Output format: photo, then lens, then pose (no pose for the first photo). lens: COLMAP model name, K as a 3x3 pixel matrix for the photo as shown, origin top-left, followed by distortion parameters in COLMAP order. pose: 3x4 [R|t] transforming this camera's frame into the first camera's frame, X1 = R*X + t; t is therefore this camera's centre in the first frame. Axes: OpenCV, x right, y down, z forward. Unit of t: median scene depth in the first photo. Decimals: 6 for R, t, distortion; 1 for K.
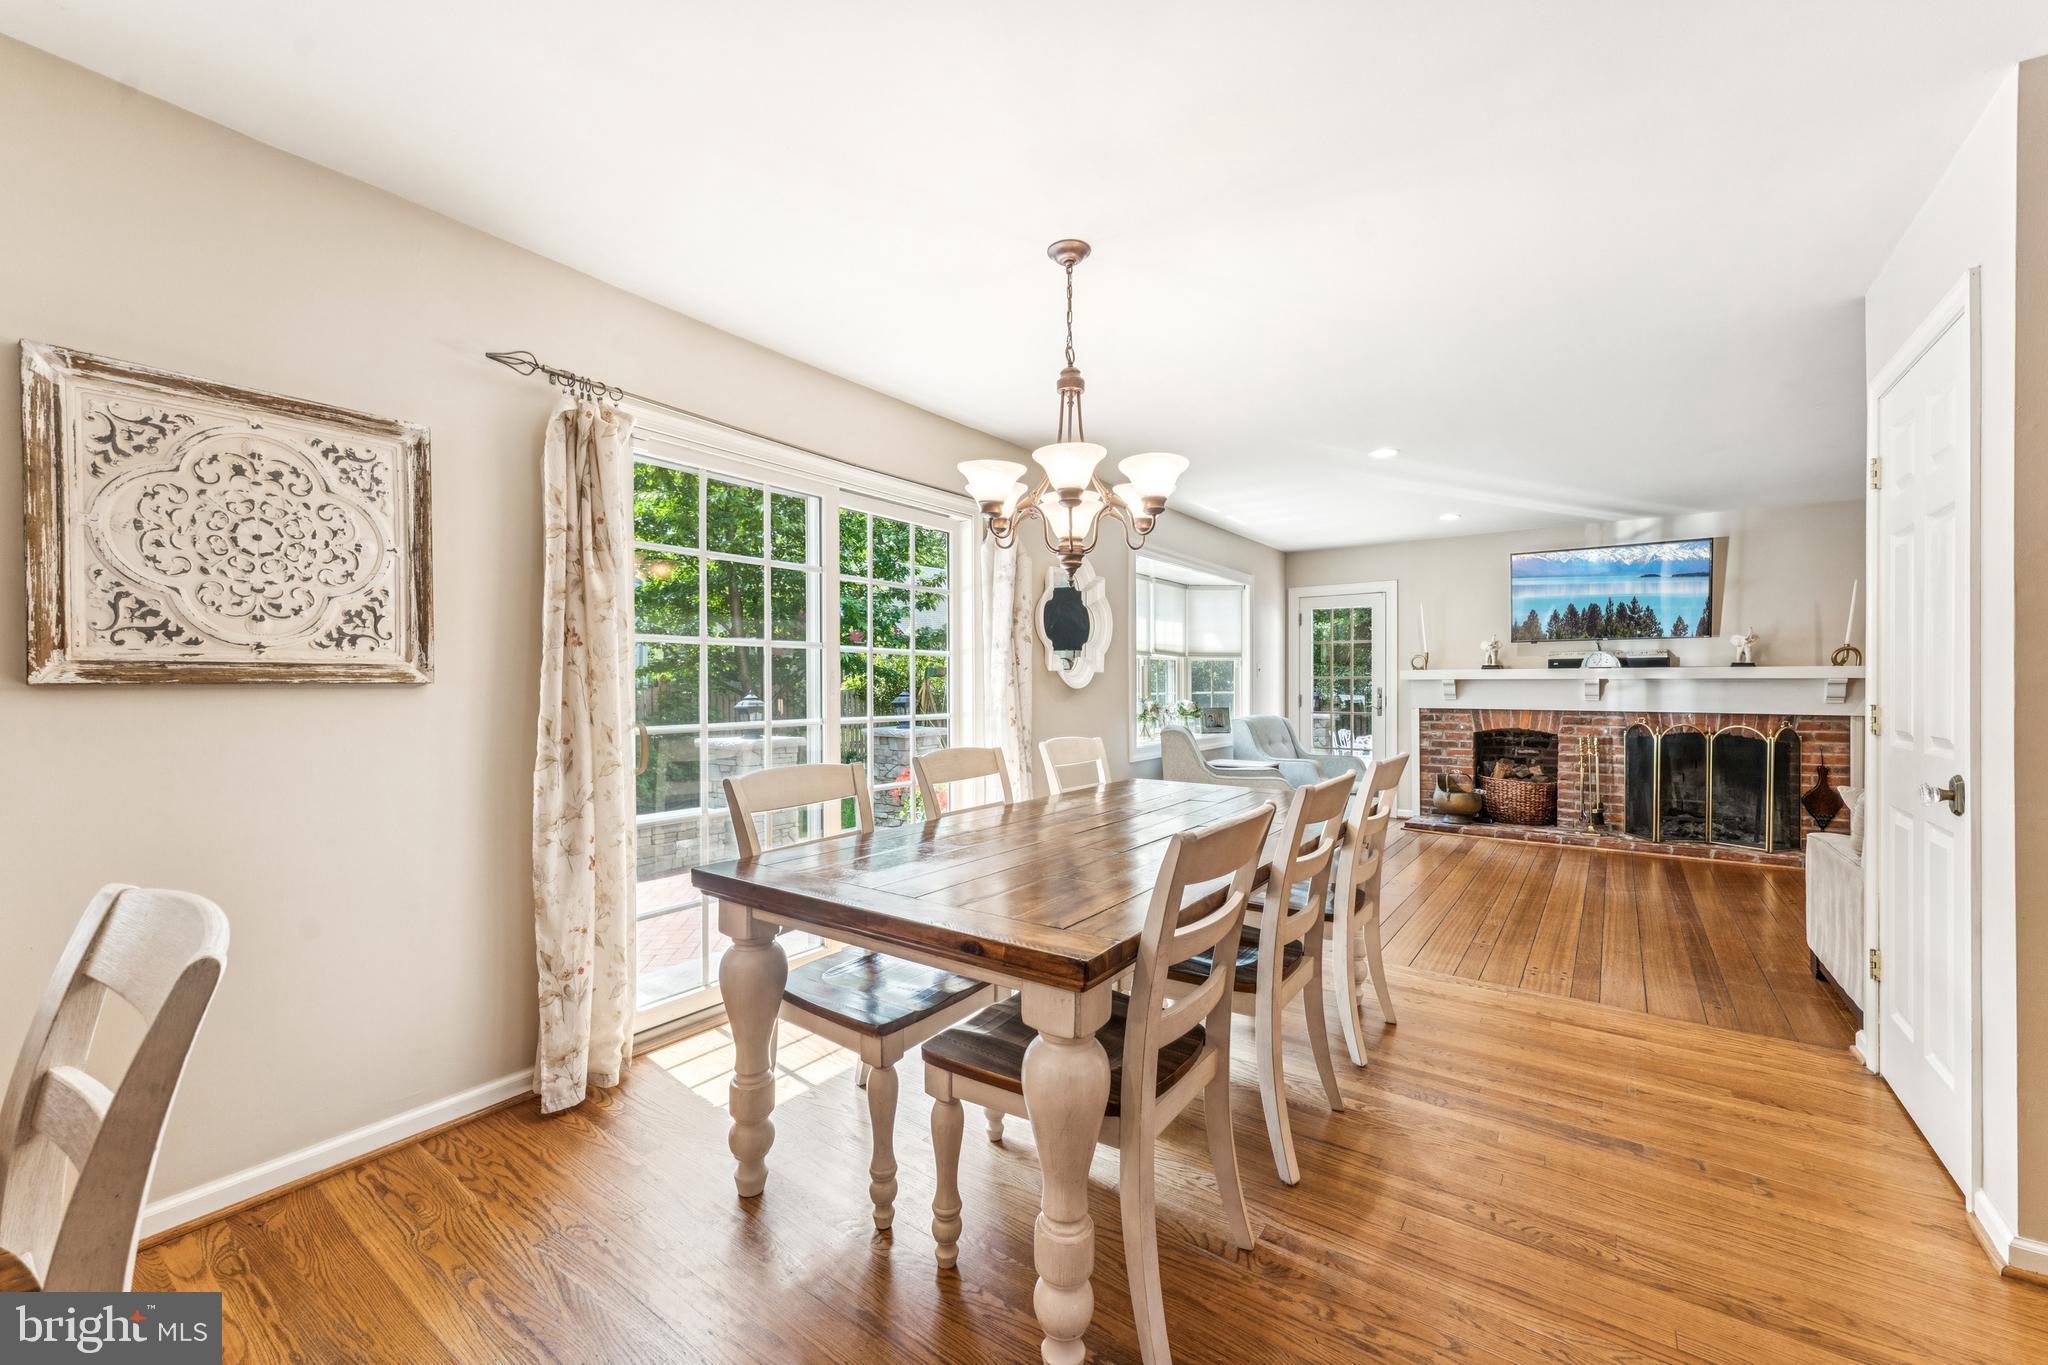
lens RADIAL K [[813.7, 0, 1016.8], [0, 813.7, 687.3], [0, 0, 1]] dist [0.001506, -0.000293]
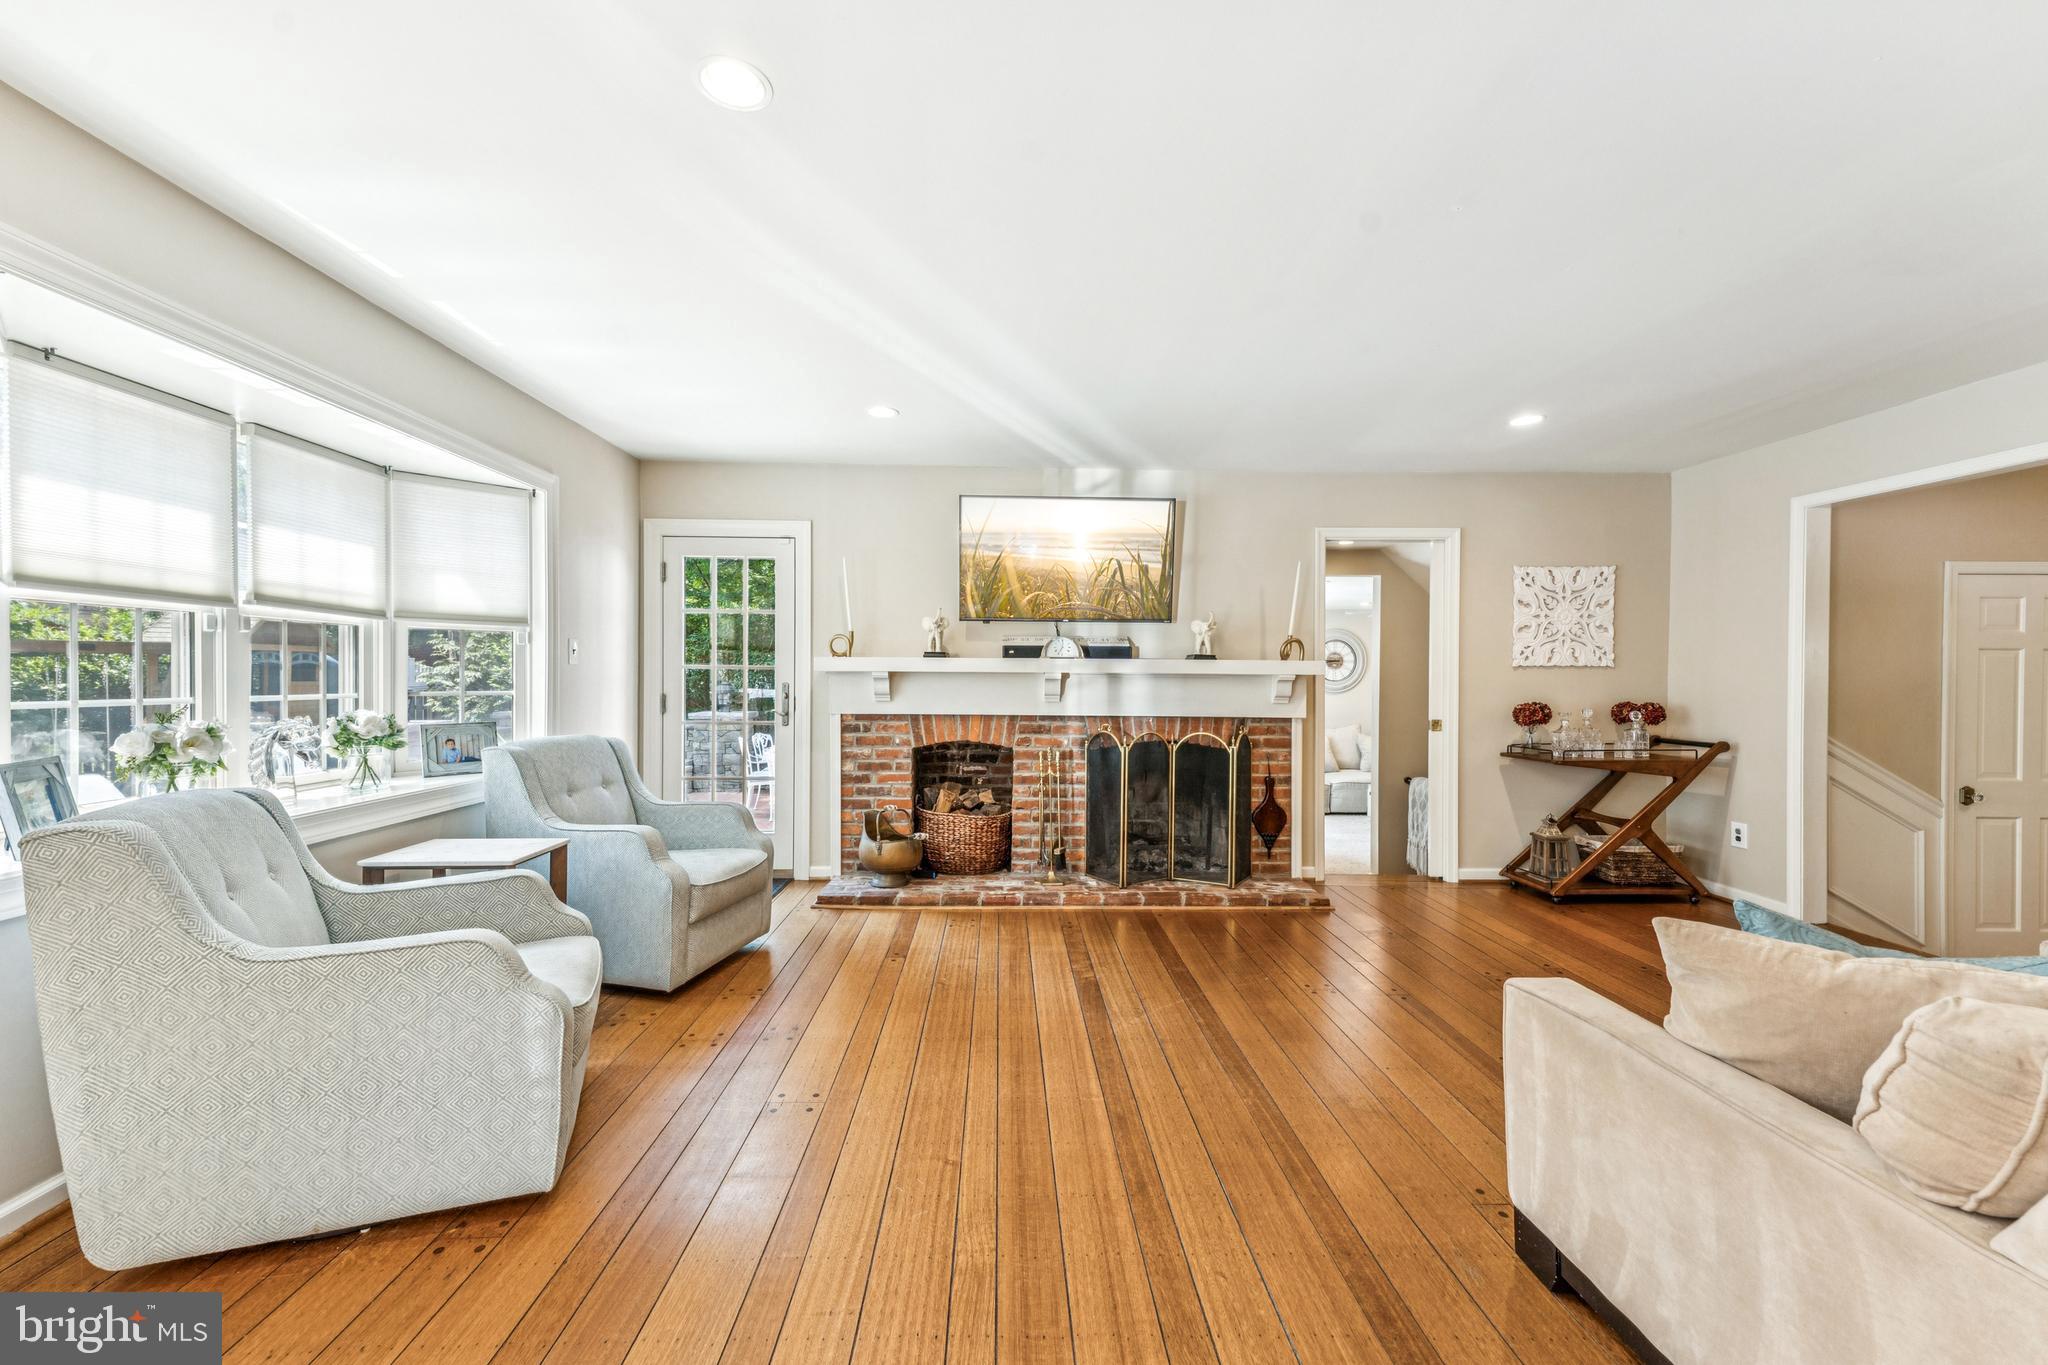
lens RADIAL K [[817.6, 0, 1018.6], [0, 817.6, 682.2], [0, 0, 1]] dist [0.025924, -0.000051]
pose [[0.790974, 0.001543, 0.611847, 0.218683], [-0.005248, 0.999977, 0.004262, -0.004579], [-0.611827, -0.006583, 0.790964, 0.417459]]
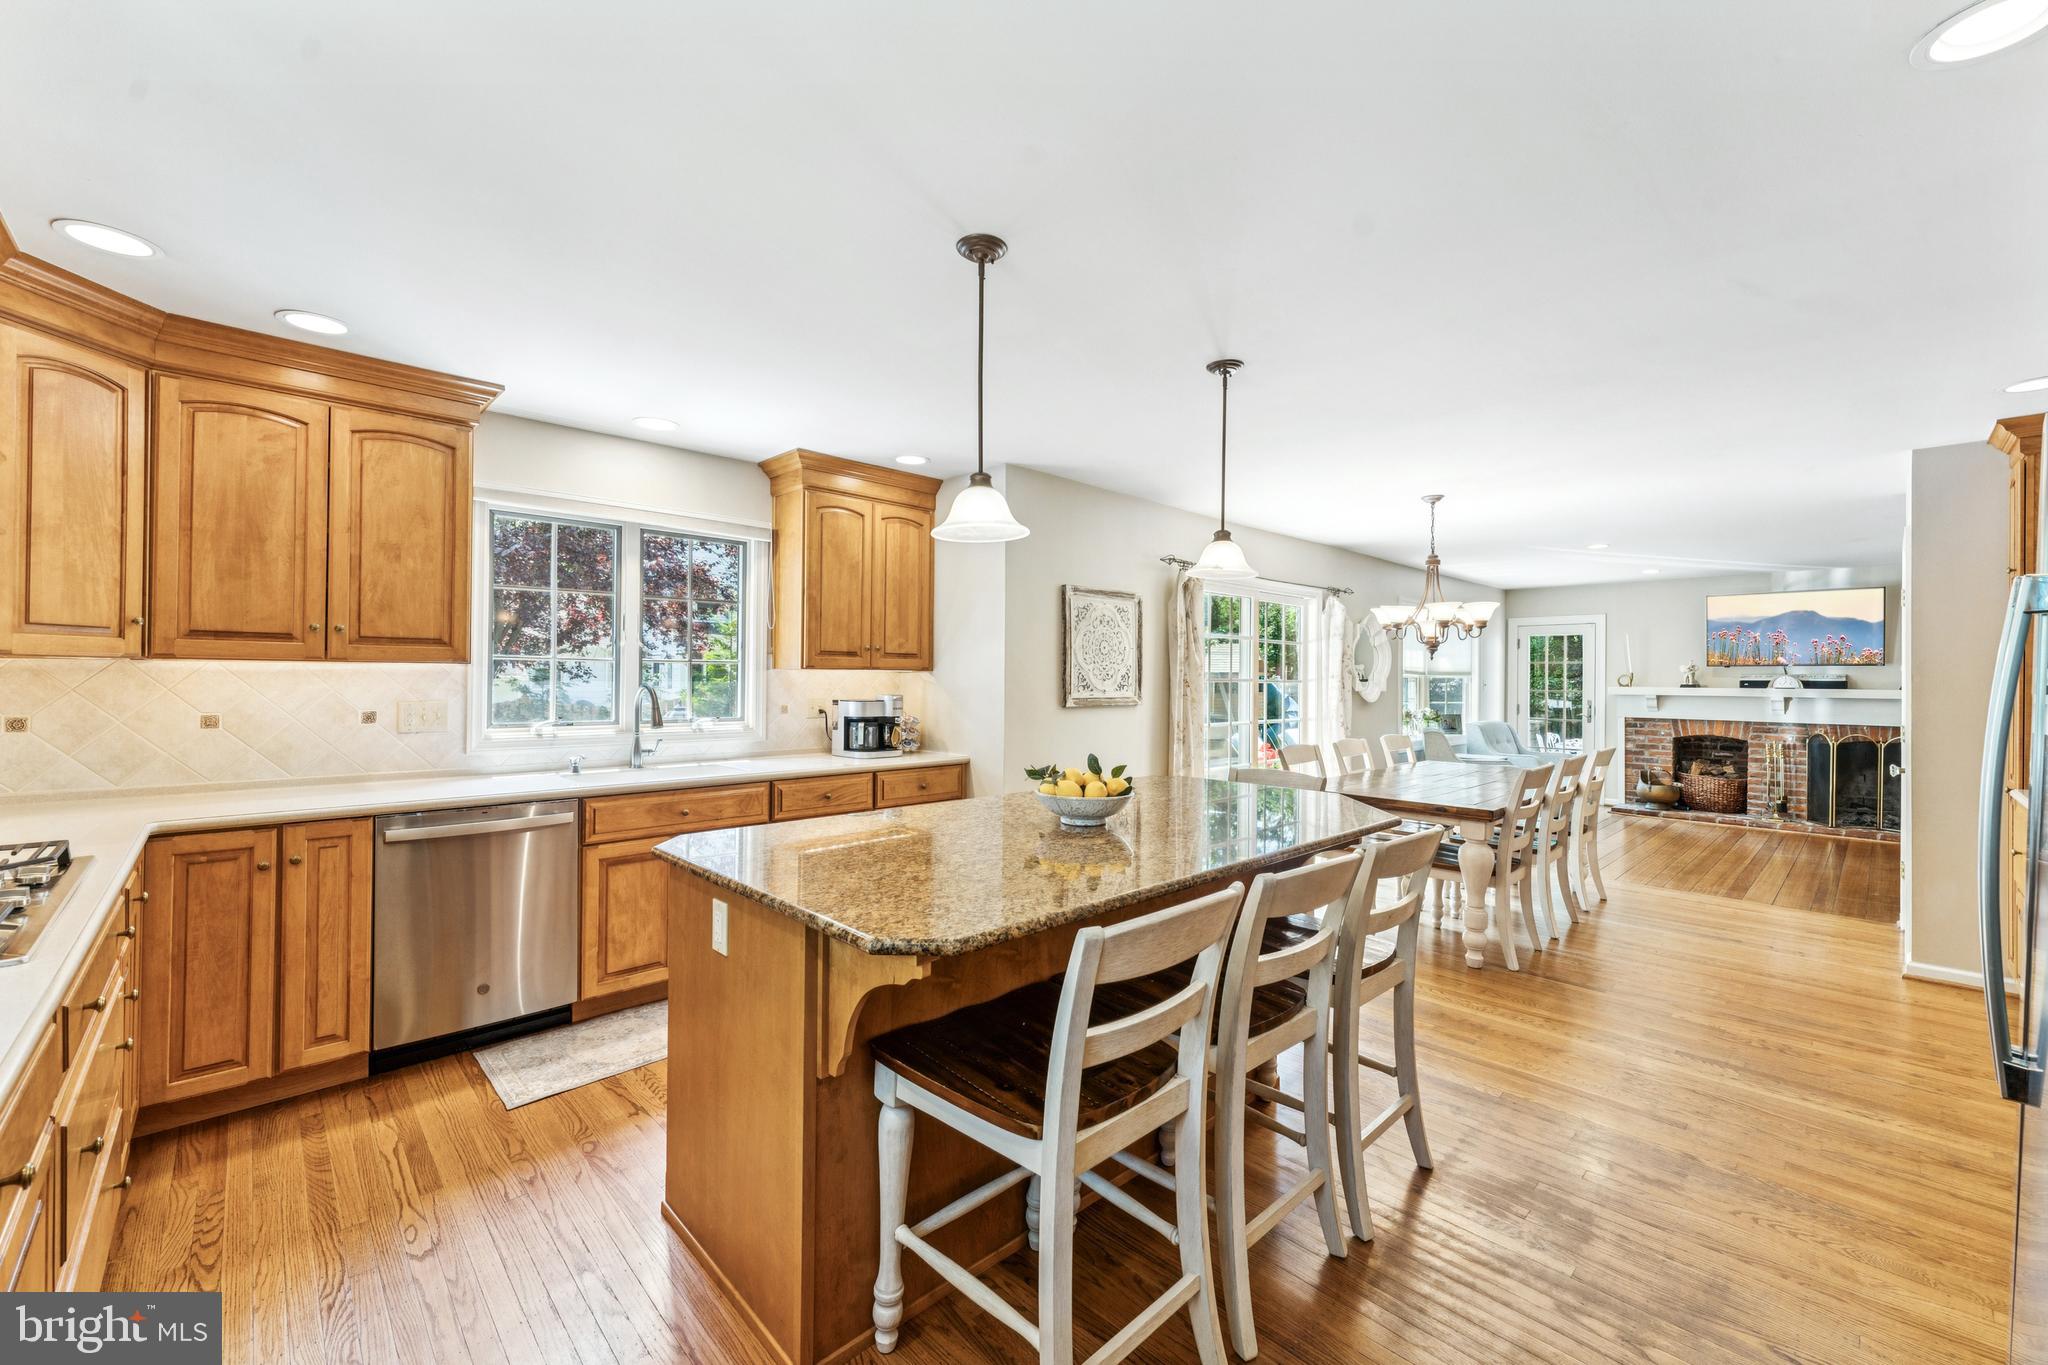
lens RADIAL K [[820.6, 0, 1022.3], [0, 820.6, 678.4], [0, 0, 1]] dist [0.000330, 0.000125]
pose [[0.984504, 0.008603, -0.175153, -0.214252], [-0.009363, 0.999950, -0.003515, -0.022970], [0.175114, 0.005100, 0.984535, -0.440623]]
